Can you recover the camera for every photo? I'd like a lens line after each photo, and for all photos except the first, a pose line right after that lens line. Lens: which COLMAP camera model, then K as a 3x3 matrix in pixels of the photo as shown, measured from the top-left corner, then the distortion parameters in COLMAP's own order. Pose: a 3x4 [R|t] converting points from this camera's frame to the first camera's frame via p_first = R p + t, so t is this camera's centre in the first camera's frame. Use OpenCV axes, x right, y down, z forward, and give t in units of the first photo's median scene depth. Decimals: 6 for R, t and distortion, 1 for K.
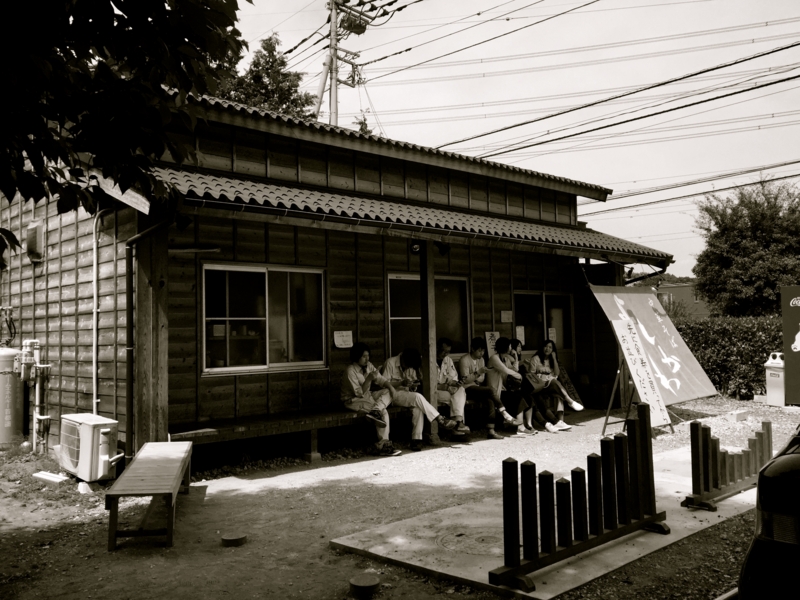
lens RADIAL K [[716.1, 0, 400.0], [0, 716.1, 300.0], [0, 0, 1]] dist [0.063212, -0.088568]
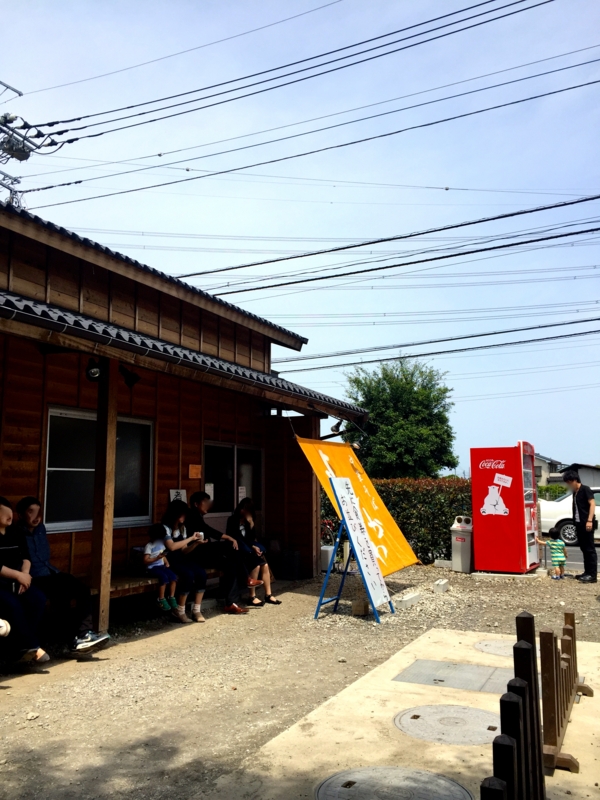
lens RADIAL K [[716.1, 0, 321.5], [0, 716.1, 397.9], [0, 0, 1]] dist [0.063212, -0.088568]
pose [[0.934821, 0.062977, 0.349489, -0.009436], [-0.033151, 0.995328, -0.090682, 0.007077], [-0.353567, 0.073185, 0.932542, 0.131807]]
